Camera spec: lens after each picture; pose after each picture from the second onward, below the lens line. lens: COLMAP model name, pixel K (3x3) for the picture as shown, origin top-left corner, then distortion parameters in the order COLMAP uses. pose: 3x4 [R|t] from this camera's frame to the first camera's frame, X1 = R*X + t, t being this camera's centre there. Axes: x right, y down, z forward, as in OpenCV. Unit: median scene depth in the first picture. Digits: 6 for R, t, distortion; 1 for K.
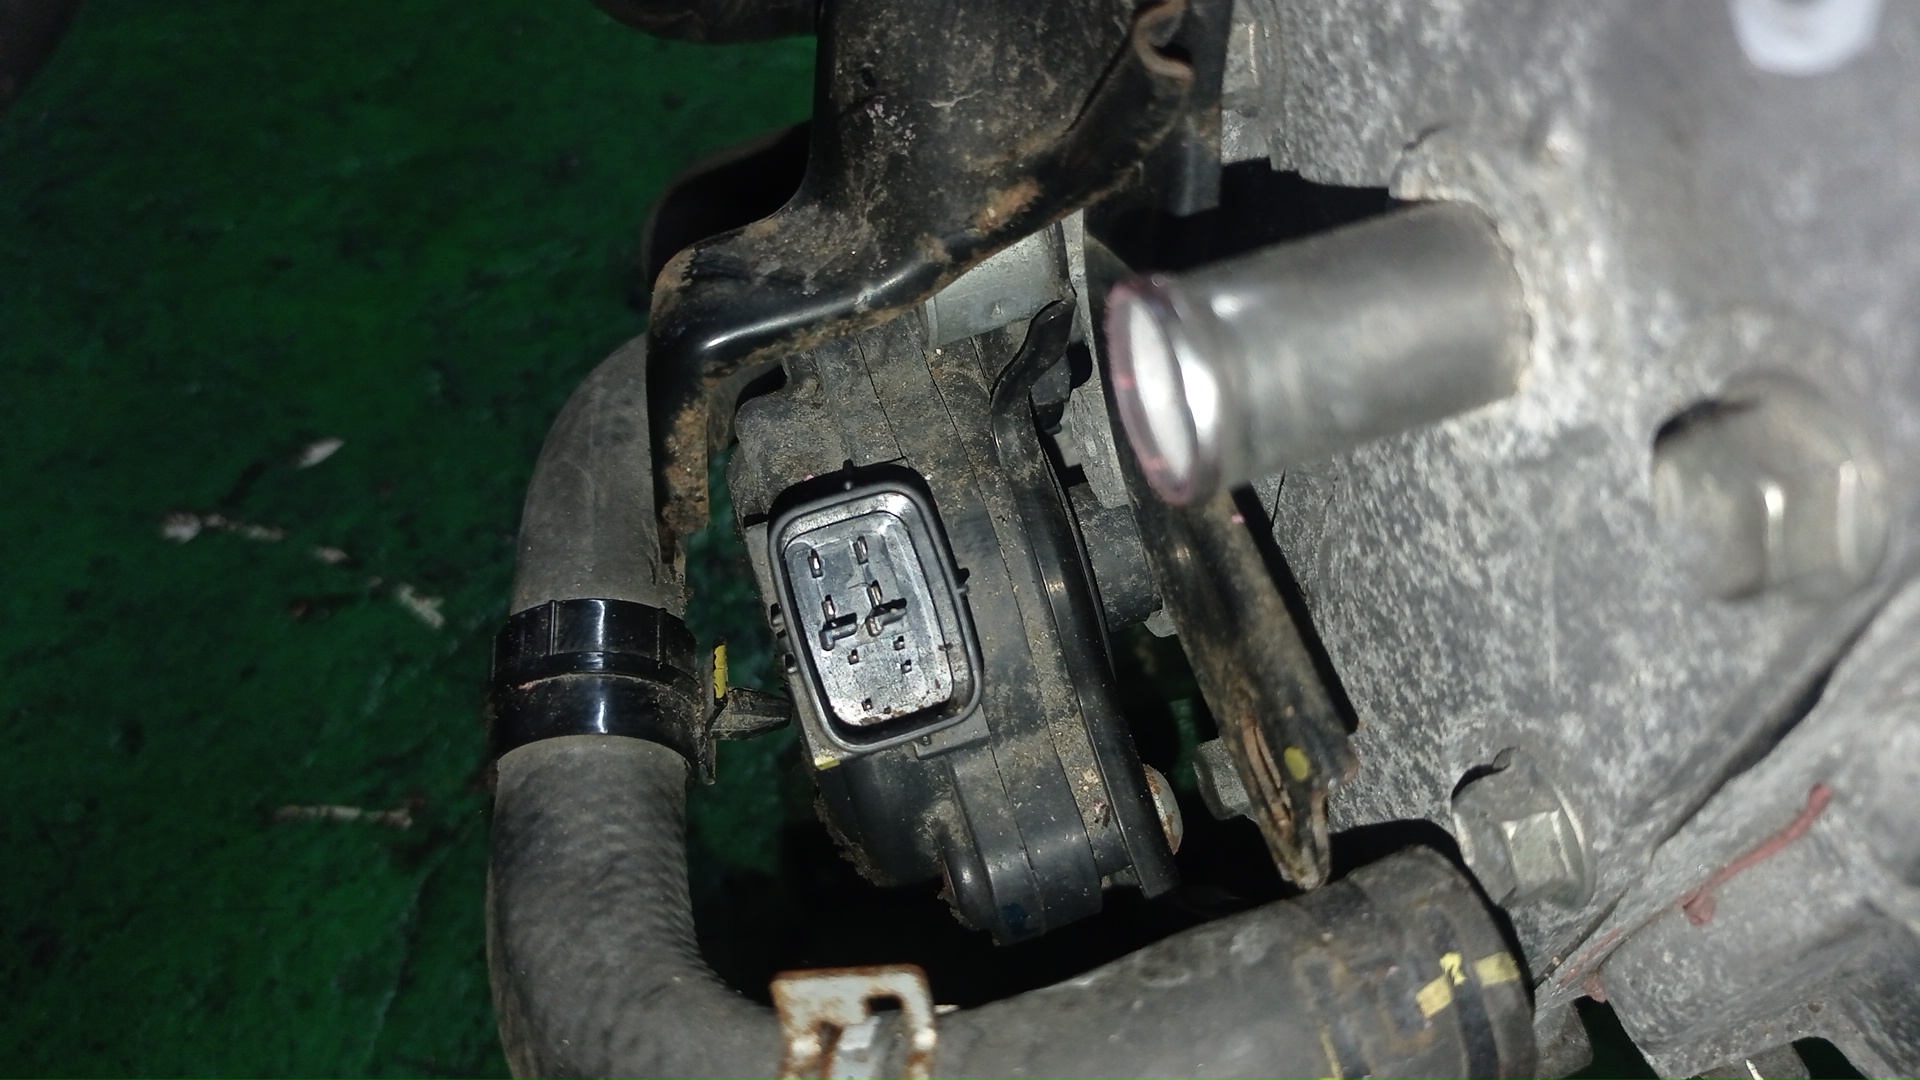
lens RADIAL K [[1508.3, 0, 943.4], [0, 1508.3, 535.6], [0, 0, 1]] dist [-0.022296, 0.007559]
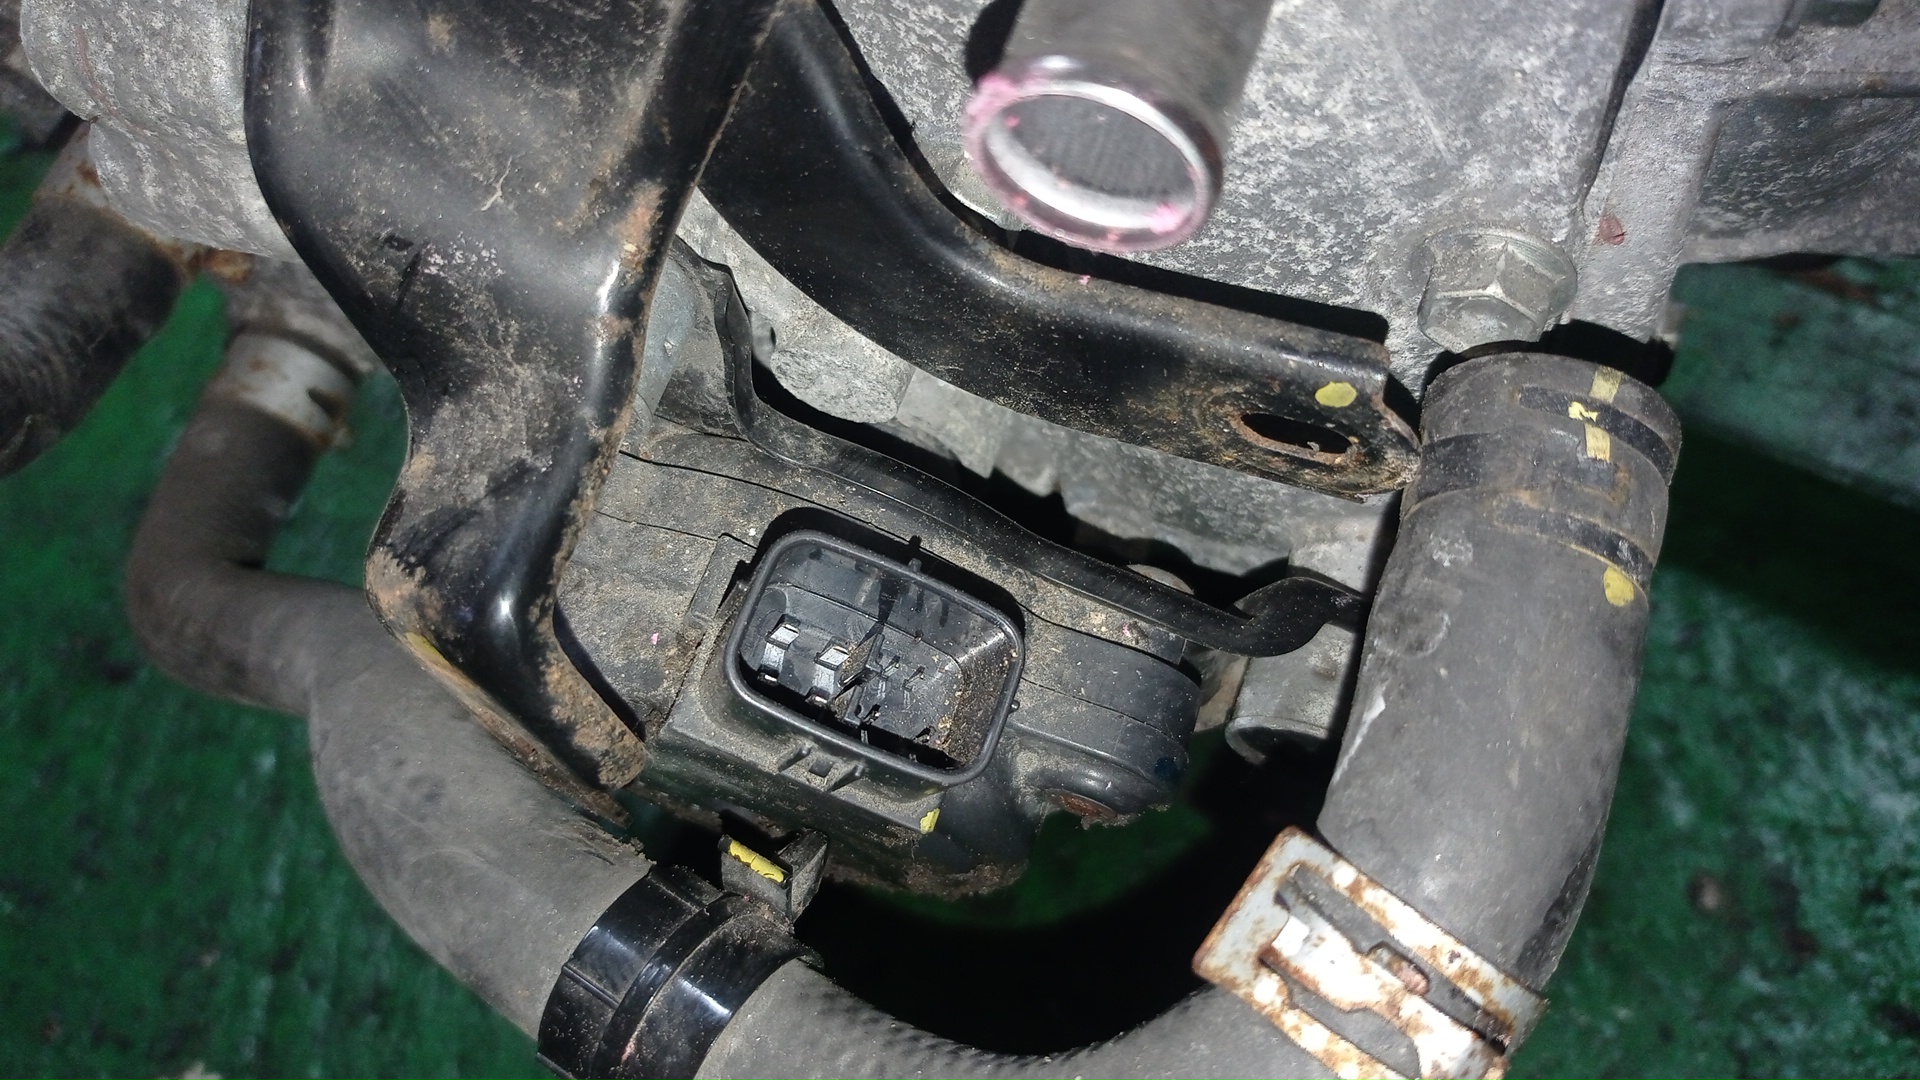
lens RADIAL K [[1508.3, 0, 943.4], [0, 1508.3, 535.6], [0, 0, 1]] dist [-0.022296, 0.007559]
pose [[0.614961, -0.736073, 0.282877, -0.222997], [0.730778, 0.666756, 0.146287, -0.097766], [-0.296288, 0.116760, 0.947935, 0.140386]]
